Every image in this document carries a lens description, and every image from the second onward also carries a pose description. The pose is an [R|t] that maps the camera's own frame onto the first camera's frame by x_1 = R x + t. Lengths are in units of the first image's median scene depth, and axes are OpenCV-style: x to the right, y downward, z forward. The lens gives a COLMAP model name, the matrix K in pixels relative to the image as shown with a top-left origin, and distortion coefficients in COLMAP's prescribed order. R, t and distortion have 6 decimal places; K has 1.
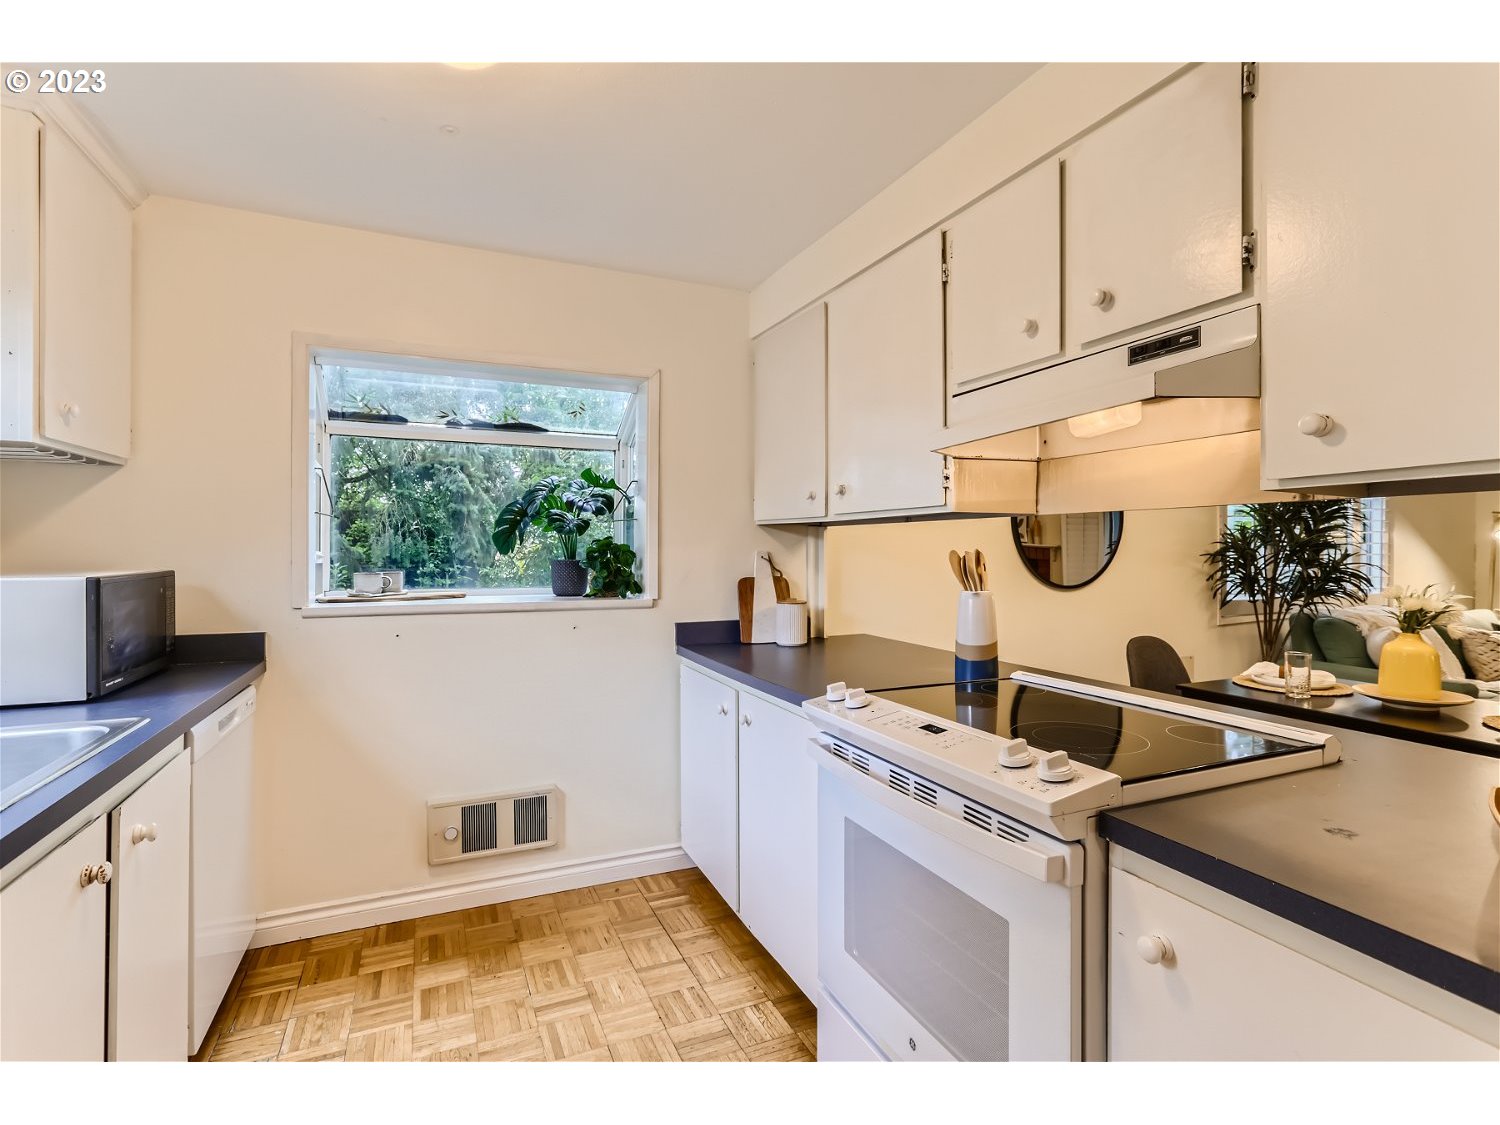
lens RADIAL K [[723.5, 0, 746.5], [0, 723.5, 548.6], [0, 0, 1]] dist [-0.042466, 0.024389]
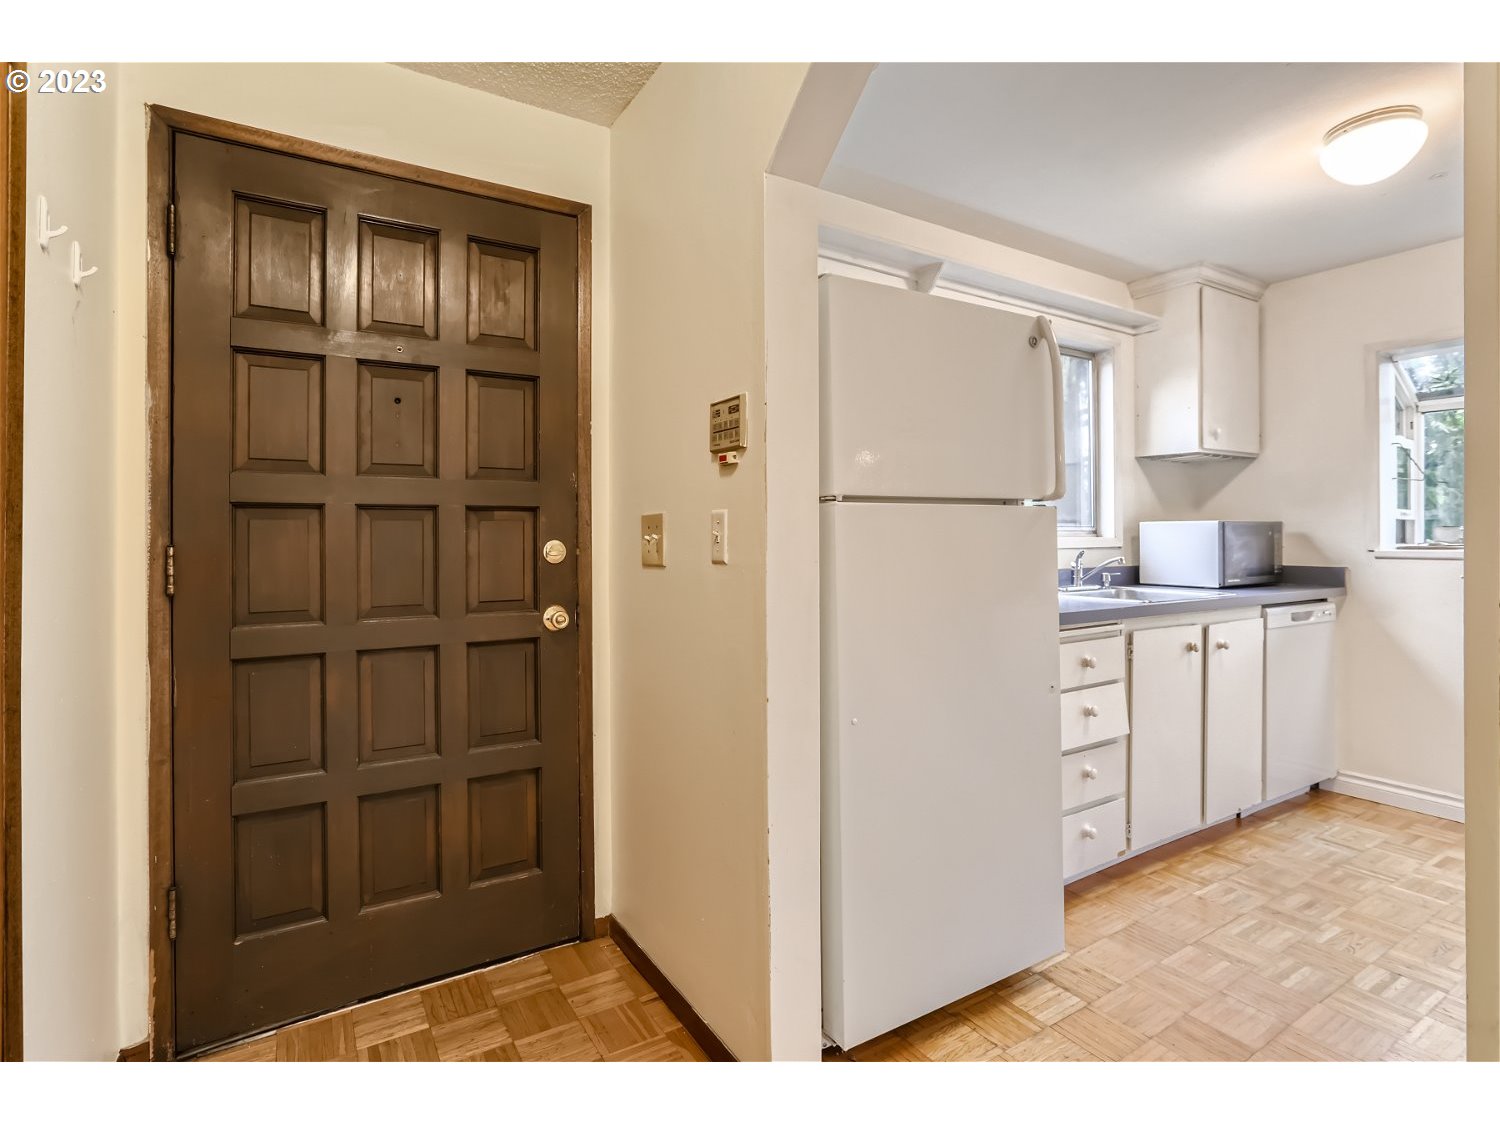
lens RADIAL K [[686.1, 0, 747.1], [0, 686.1, 535.0], [0, 0, 1]] dist [-0.037392, 0.009580]
pose [[0.095100, 0.001782, -0.995466, 0.545339], [0.001019, 0.999998, 0.001887, 0.055141], [0.995467, -0.001194, 0.095098, -0.304940]]
